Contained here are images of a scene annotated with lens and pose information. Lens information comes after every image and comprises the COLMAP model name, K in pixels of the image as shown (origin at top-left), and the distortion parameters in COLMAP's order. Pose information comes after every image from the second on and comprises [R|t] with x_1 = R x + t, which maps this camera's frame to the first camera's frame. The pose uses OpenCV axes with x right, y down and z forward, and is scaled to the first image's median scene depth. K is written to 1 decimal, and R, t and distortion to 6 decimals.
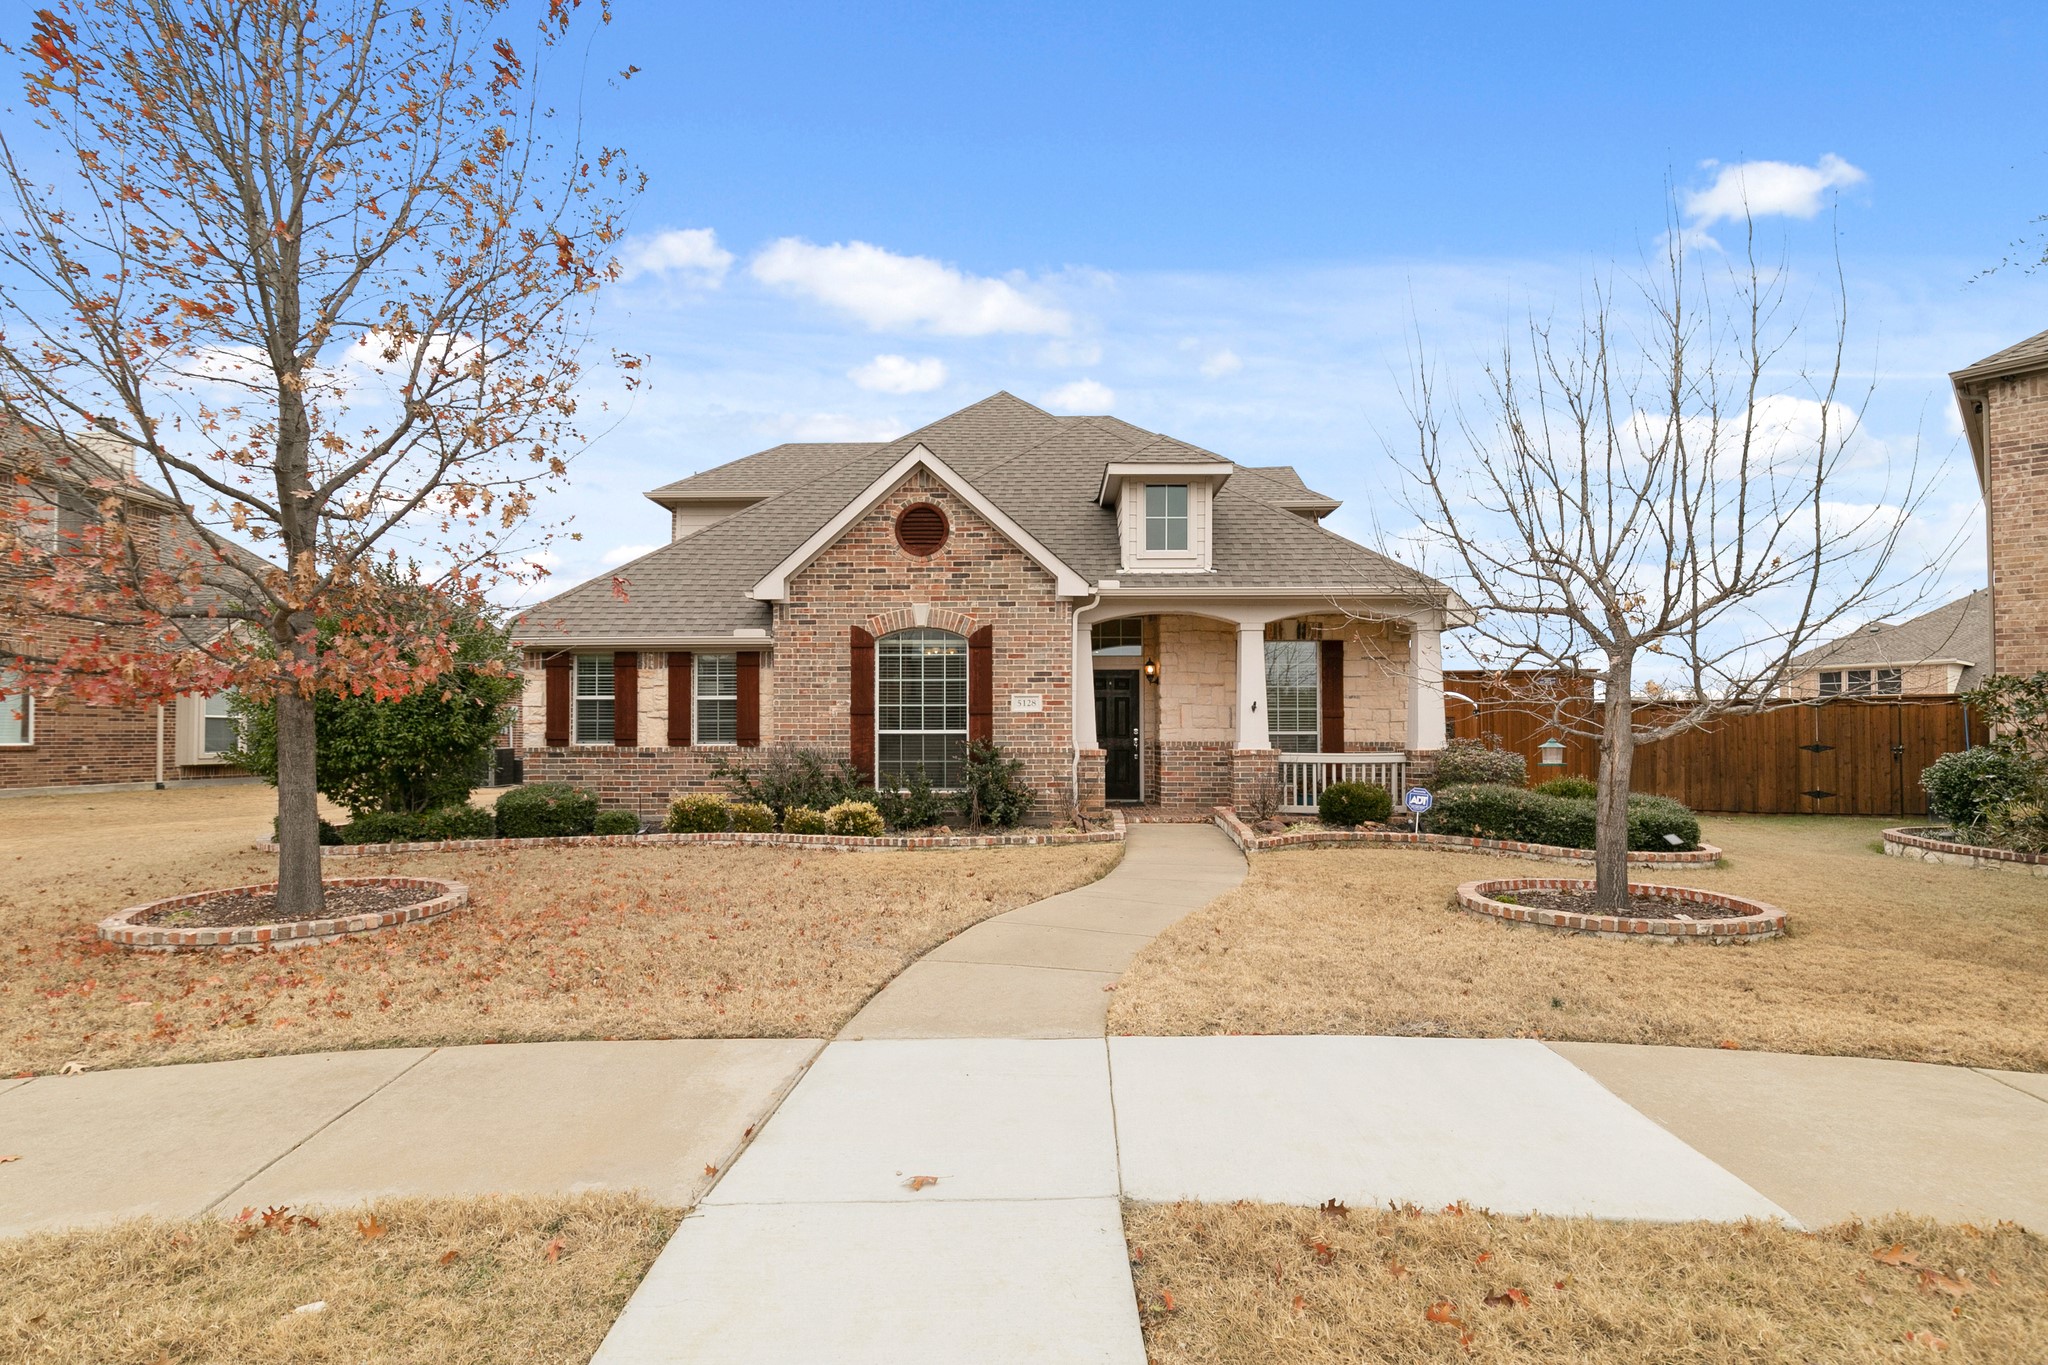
lens RADIAL K [[970.2, 0, 1023.4], [0, 970.2, 691.2], [0, 0, 1]] dist [-0.002708, -0.001849]
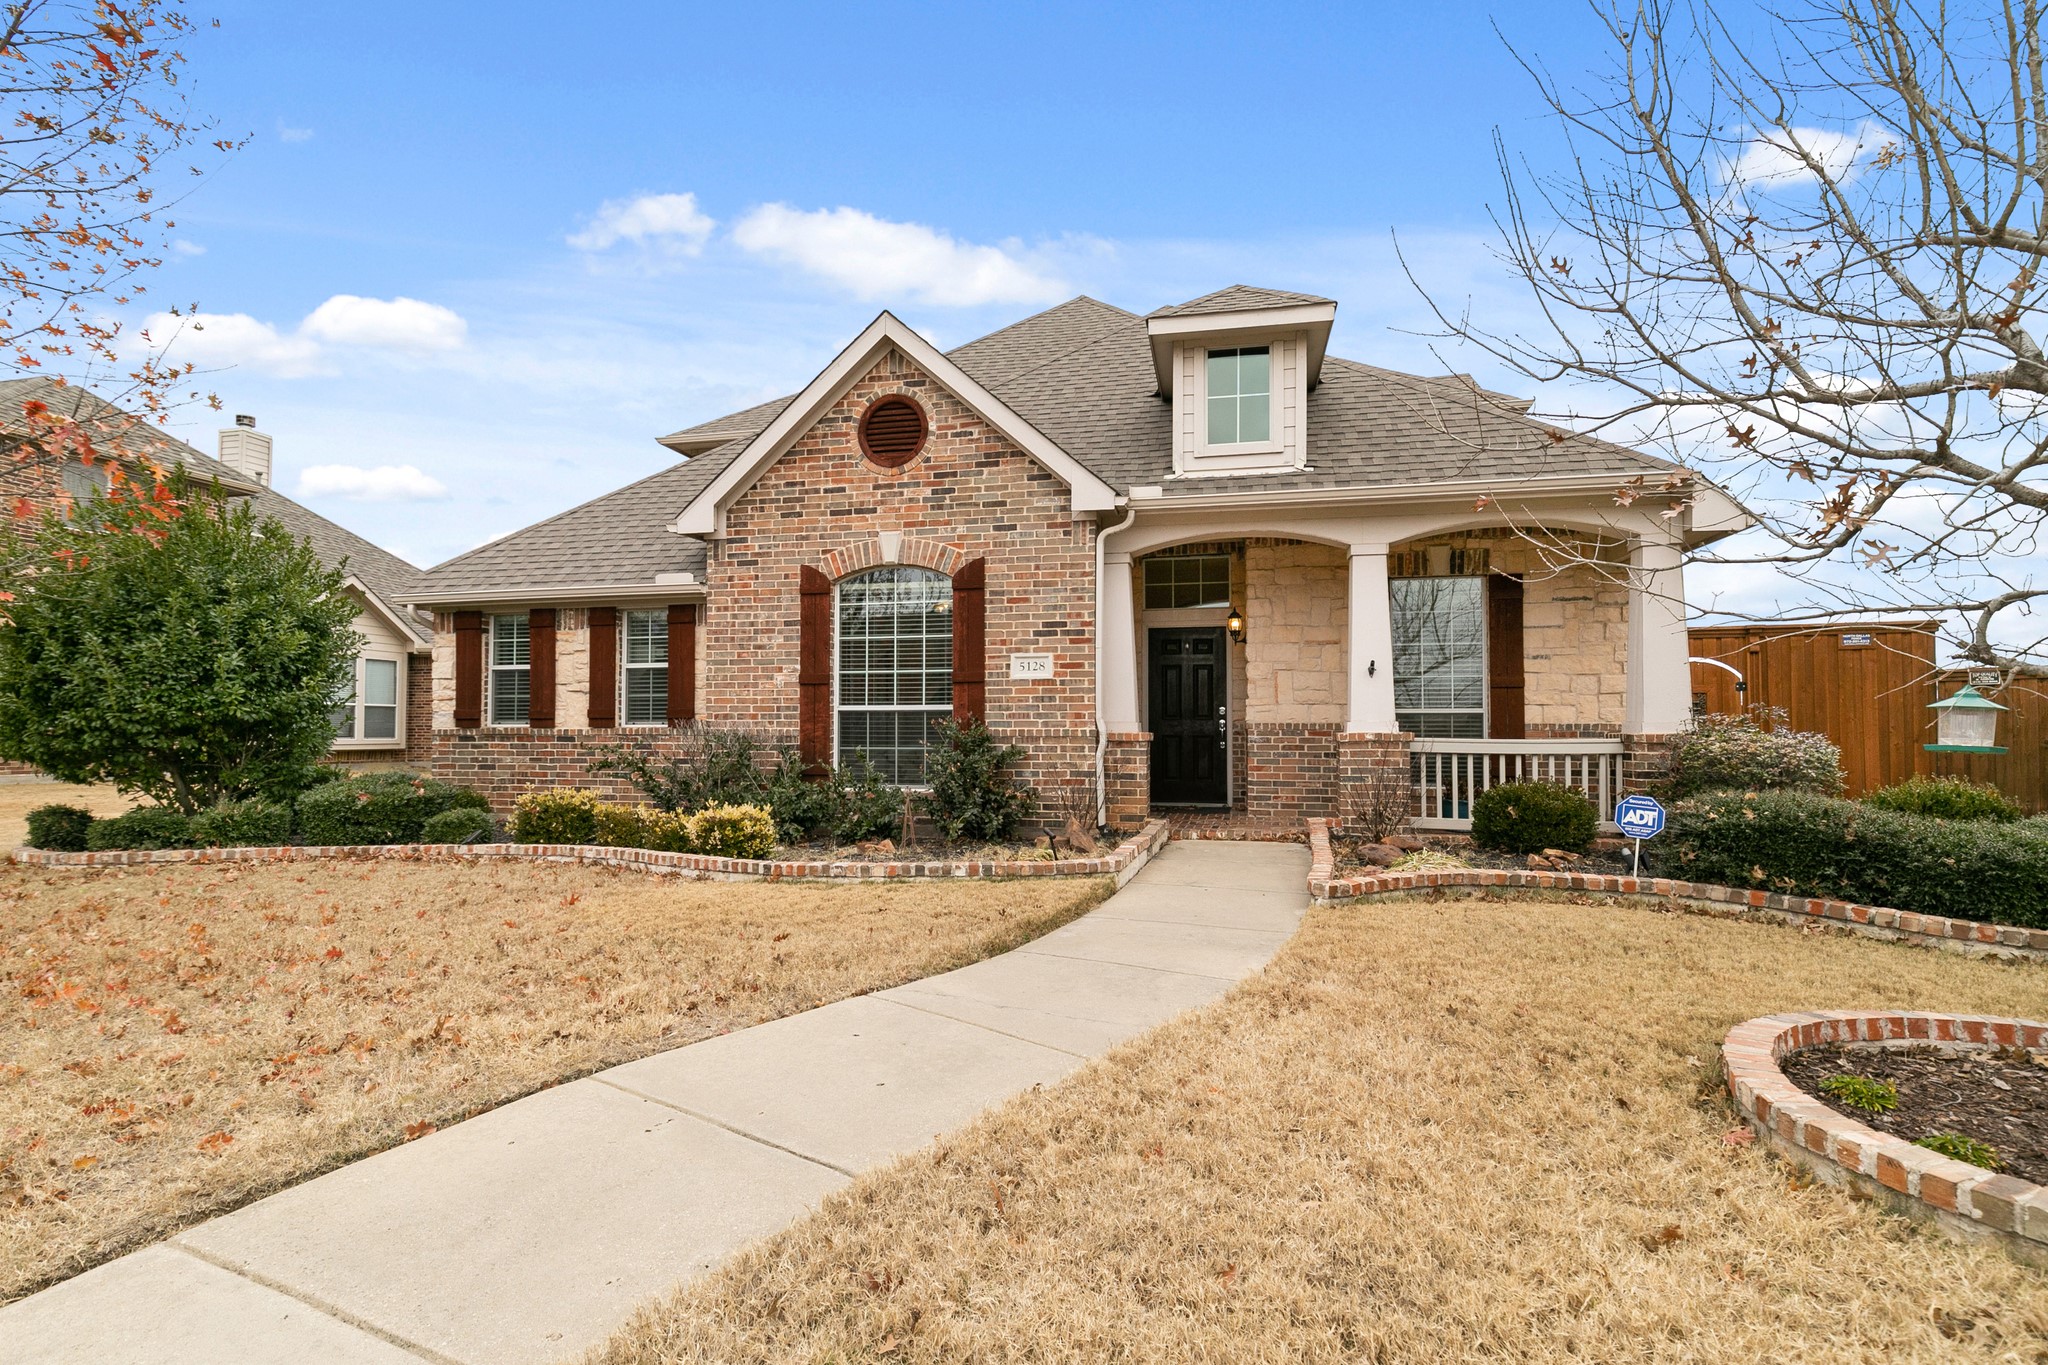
lens RADIAL K [[970.2, 0, 1026.6], [0, 970.2, 686.9], [0, 0, 1]] dist [-0.002708, -0.001849]
pose [[0.981640, -0.007383, -0.190602, 0.132252], [0.007340, 0.999973, -0.000931, 0.027389], [0.190604, -0.000485, 0.981667, 0.302202]]
